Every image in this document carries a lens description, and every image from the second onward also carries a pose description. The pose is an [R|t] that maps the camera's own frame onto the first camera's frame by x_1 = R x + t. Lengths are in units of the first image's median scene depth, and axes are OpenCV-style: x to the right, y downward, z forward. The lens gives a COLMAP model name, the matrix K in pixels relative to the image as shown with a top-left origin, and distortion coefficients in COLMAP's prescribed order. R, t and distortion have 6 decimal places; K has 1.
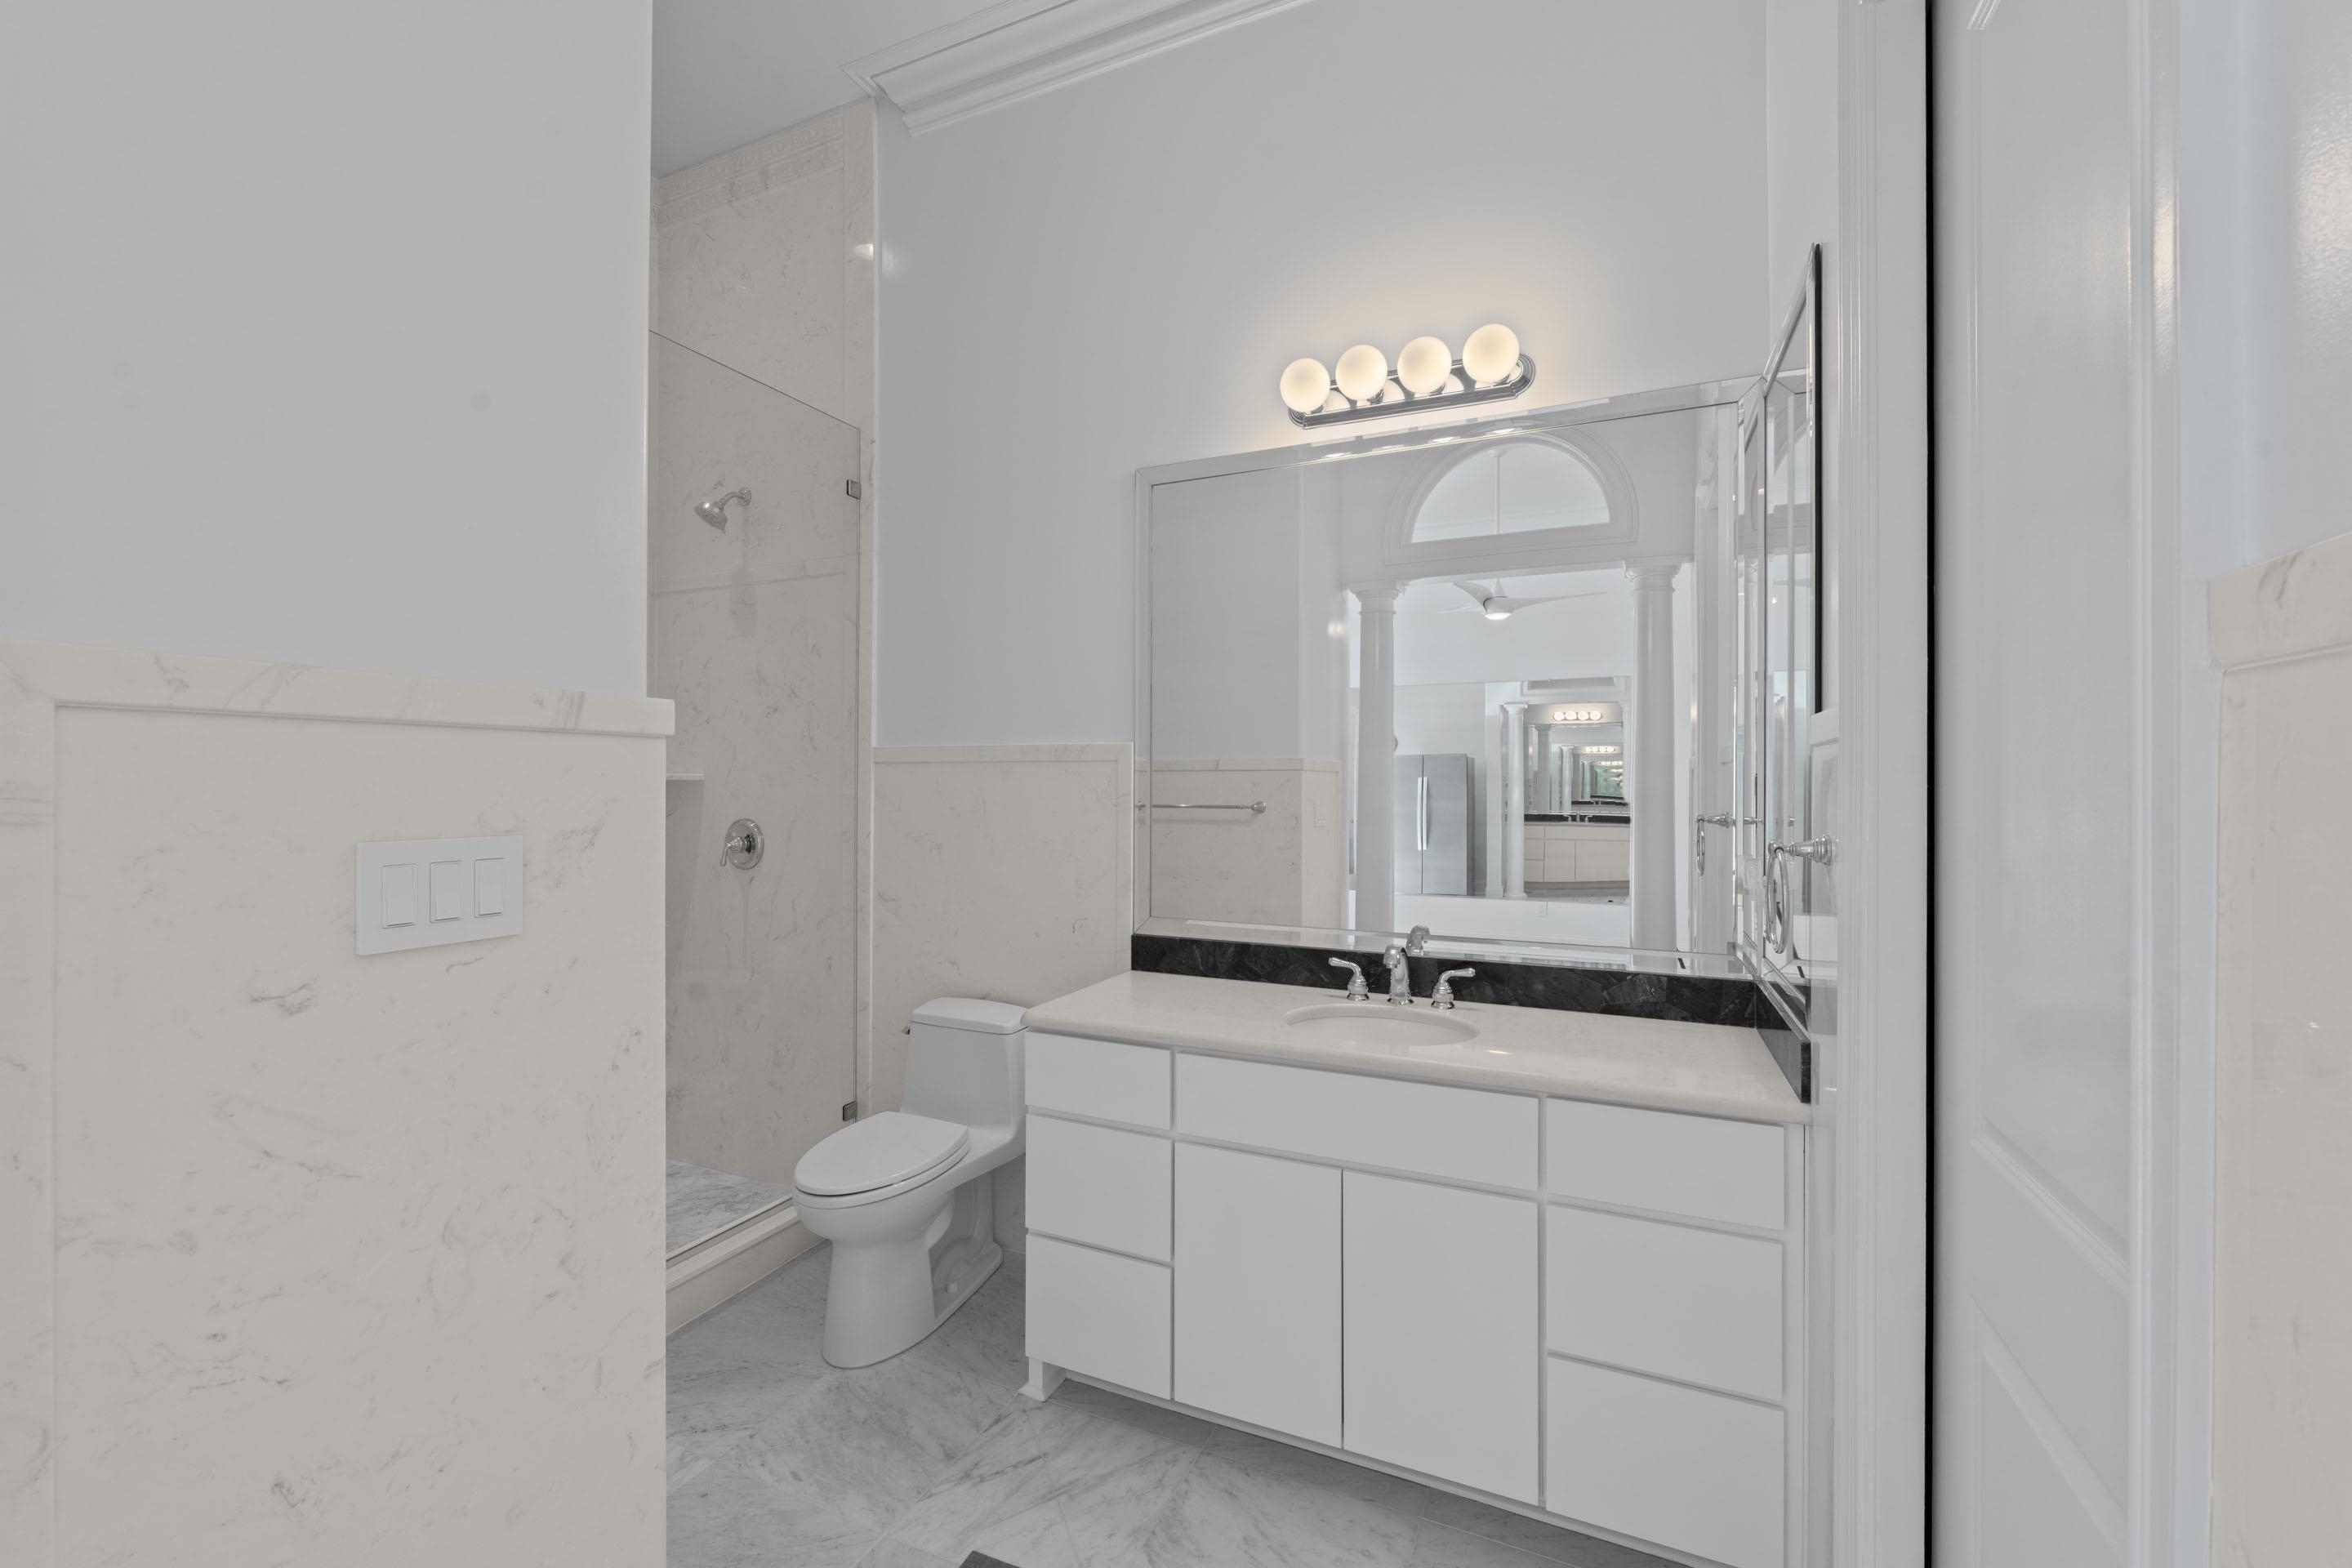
lens RADIAL K [[958.0, 0, 1181.6], [0, 958.0, 783.2], [0, 0, 1]] dist [-0.005577, 0.000556]
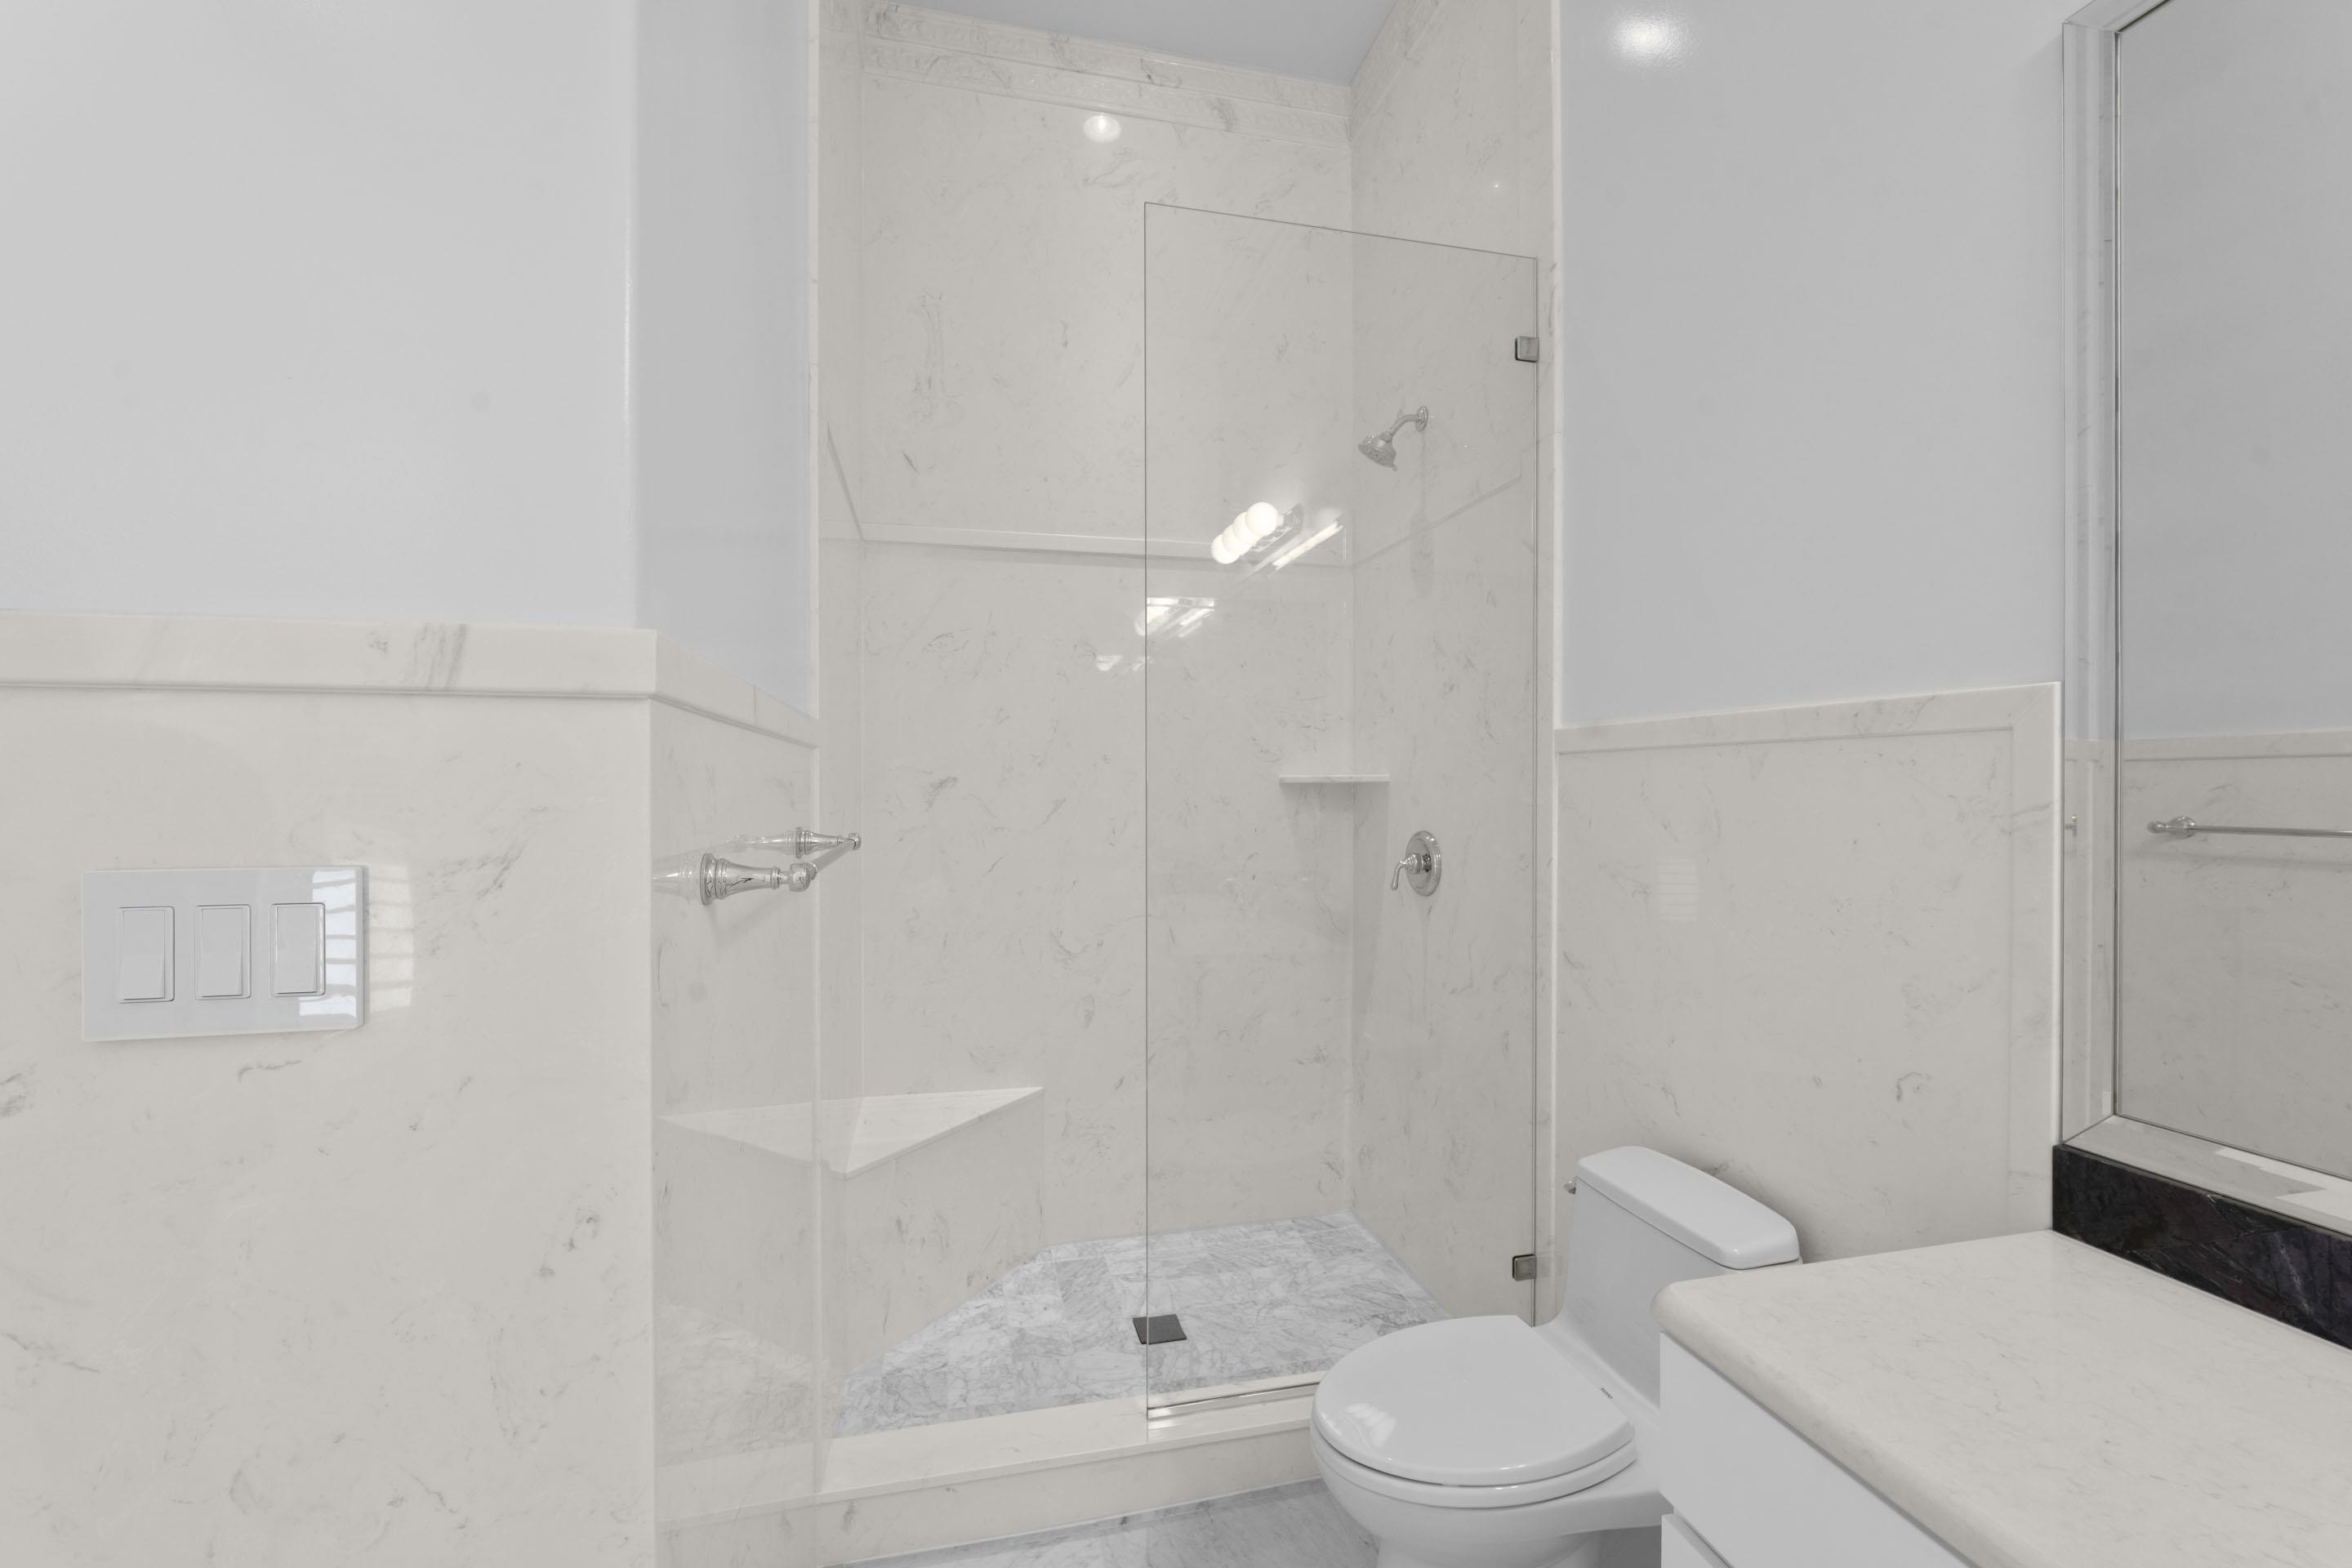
lens RADIAL K [[958.0, 0, 1154.8], [0, 958.0, 789.7], [0, 0, 1]] dist [-0.005577, 0.000556]
pose [[0.603919, -0.000392, -0.797046, 0.036374], [0.002048, 0.999997, 0.001059, 0.002270], [0.797043, -0.002272, 0.603918, 0.381168]]
